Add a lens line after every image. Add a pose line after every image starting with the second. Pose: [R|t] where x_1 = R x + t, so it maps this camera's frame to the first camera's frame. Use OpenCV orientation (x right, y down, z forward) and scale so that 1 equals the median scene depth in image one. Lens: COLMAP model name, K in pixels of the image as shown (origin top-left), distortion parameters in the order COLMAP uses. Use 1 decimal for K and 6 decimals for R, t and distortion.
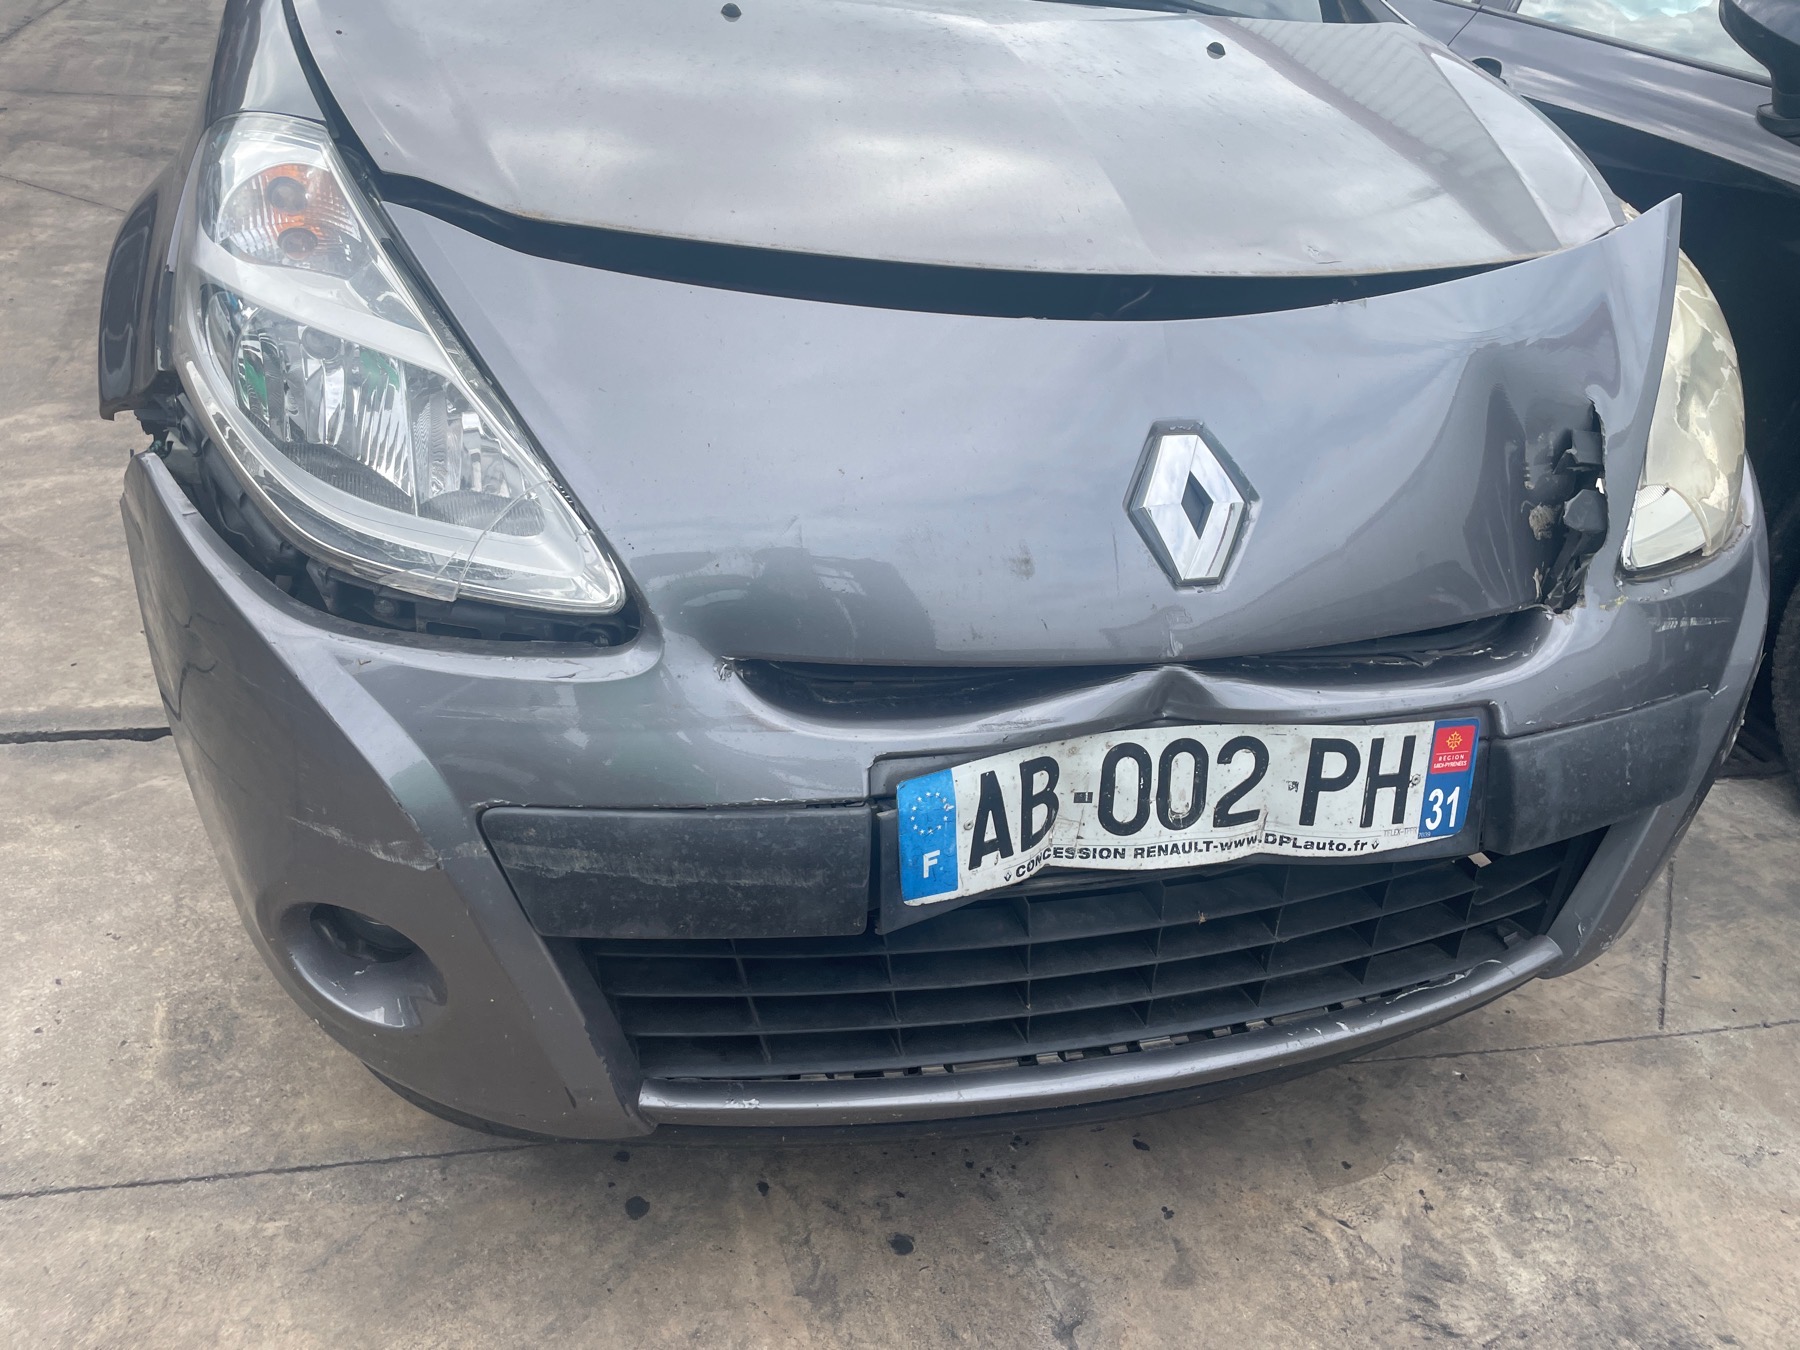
lens RADIAL K [[1389.4, 0, 882.7], [0, 1389.4, 681.2], [0, 0, 1]] dist [0.082482, -0.115539]
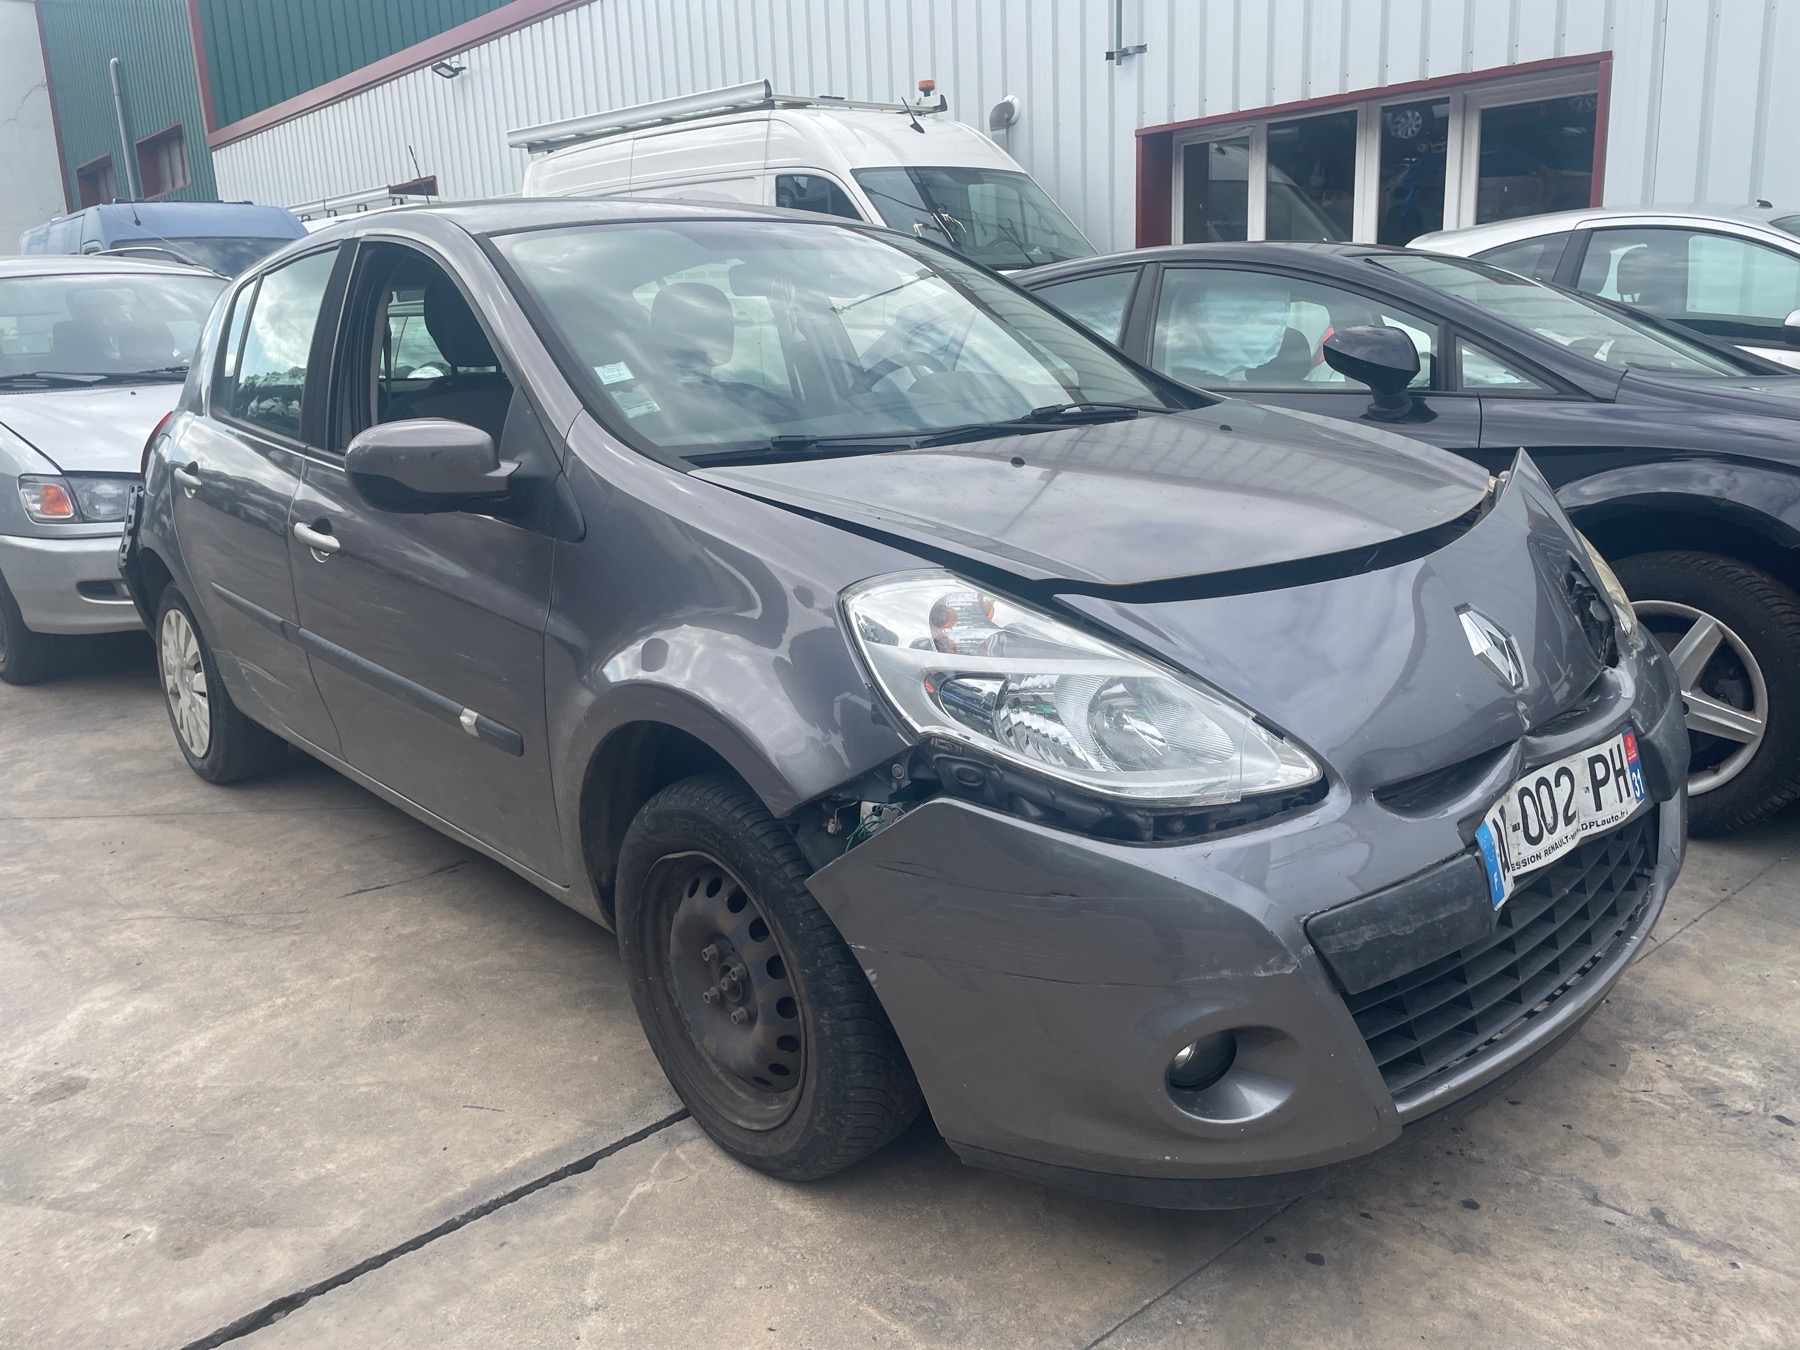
lens RADIAL K [[1406.1, 0, 900.0], [0, 1406.1, 675.0], [0, 0, 1]] dist [0.082406, -0.123487]
pose [[0.875121, -0.251705, 0.413289, -1.096247], [0.355975, 0.913392, -0.197479, -0.007279], [-0.327788, 0.319938, 0.888929, -0.296163]]
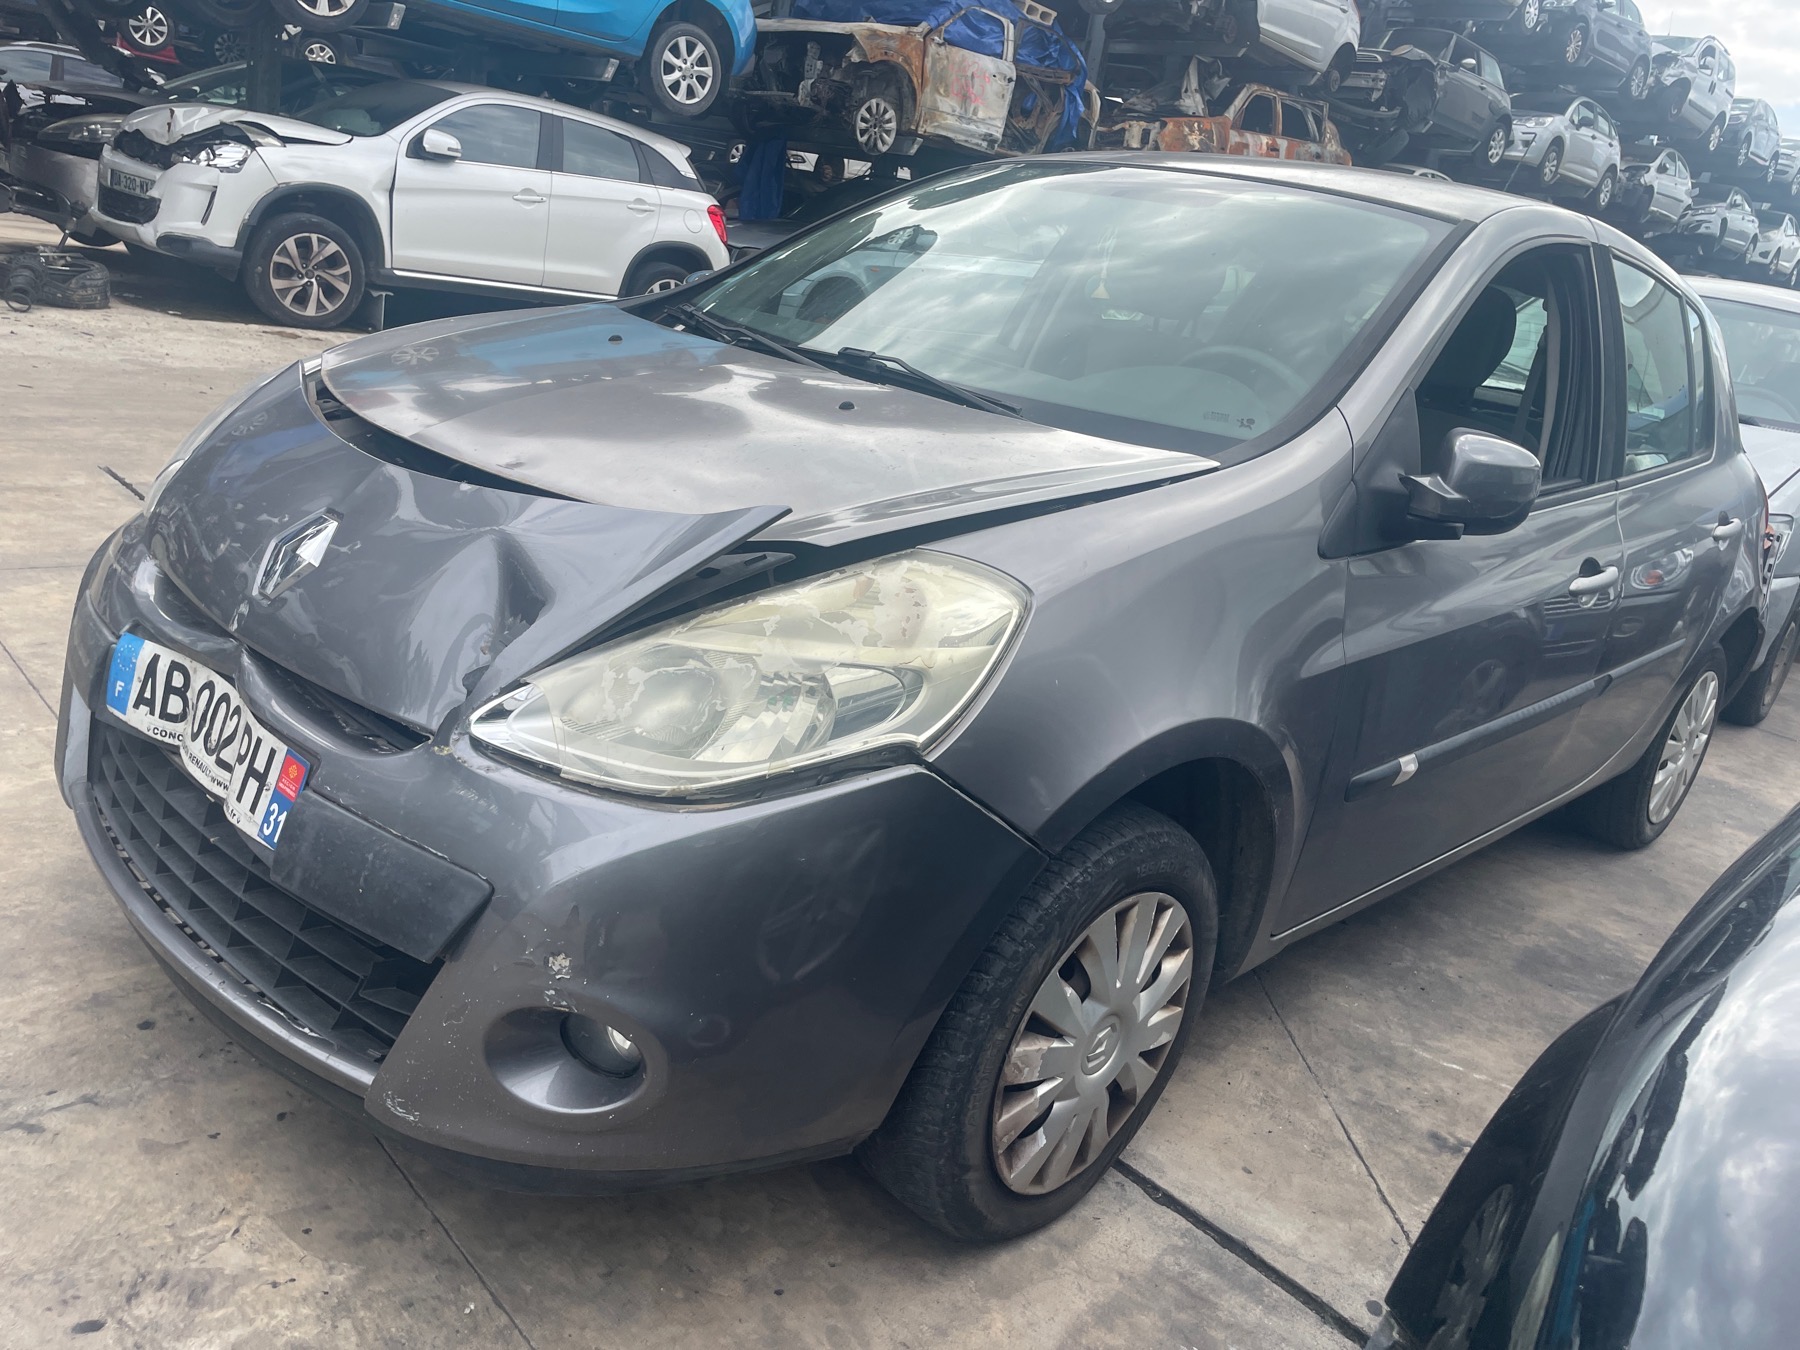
lens RADIAL K [[1389.4, 0, 882.7], [0, 1389.4, 681.2], [0, 0, 1]] dist [0.082482, -0.115539]
pose [[0.499475, 0.236097, -0.833537, 1.772776], [-0.544654, 0.833797, -0.090199, -0.211504], [0.673704, 0.499041, 0.545051, 0.621011]]
